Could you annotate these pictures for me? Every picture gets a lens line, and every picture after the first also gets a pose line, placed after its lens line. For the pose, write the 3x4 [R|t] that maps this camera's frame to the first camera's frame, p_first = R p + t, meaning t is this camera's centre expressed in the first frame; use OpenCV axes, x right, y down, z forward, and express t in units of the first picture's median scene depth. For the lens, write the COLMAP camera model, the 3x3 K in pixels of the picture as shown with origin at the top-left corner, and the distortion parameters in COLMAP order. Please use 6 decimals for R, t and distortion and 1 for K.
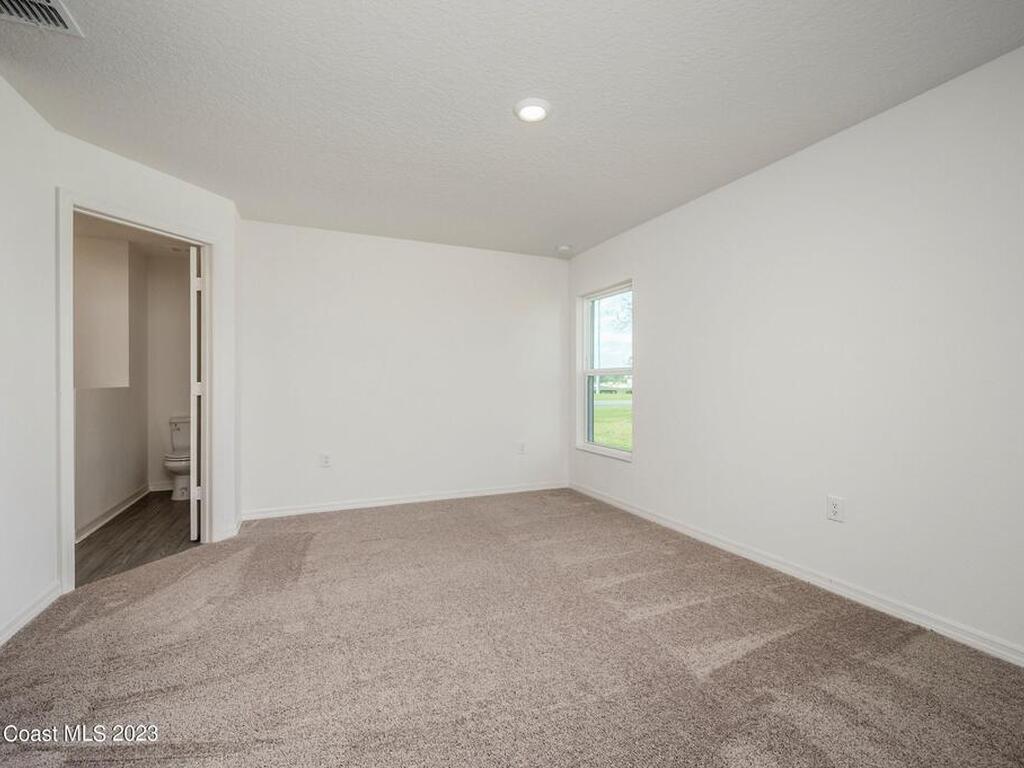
lens RADIAL K [[465.9, 0, 512.6], [0, 465.9, 383.9], [0, 0, 1]] dist [-0.002781, 0.000322]
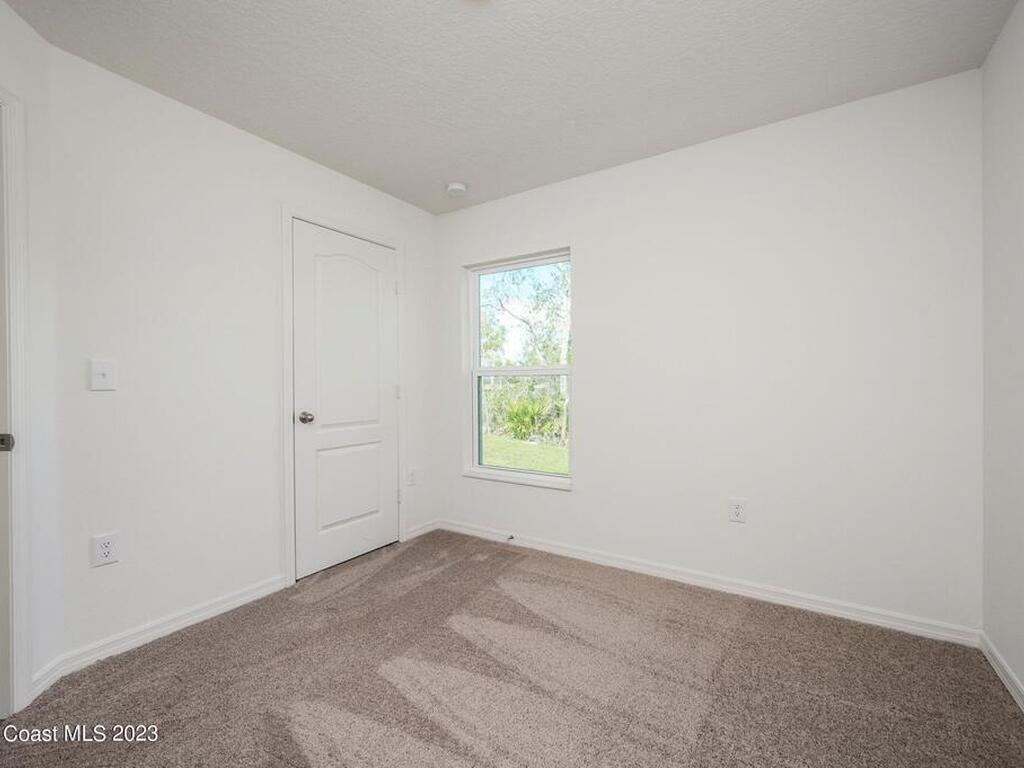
lens RADIAL K [[428.0, 0, 507.6], [0, 428.0, 387.0], [0, 0, 1]] dist [0.004616, 0.000423]
pose [[0.821703, -0.004663, 0.569897, -0.219979], [0.003932, 0.999989, 0.002513, -0.000914], [-0.569903, 0.000176, 0.821712, 0.489013]]
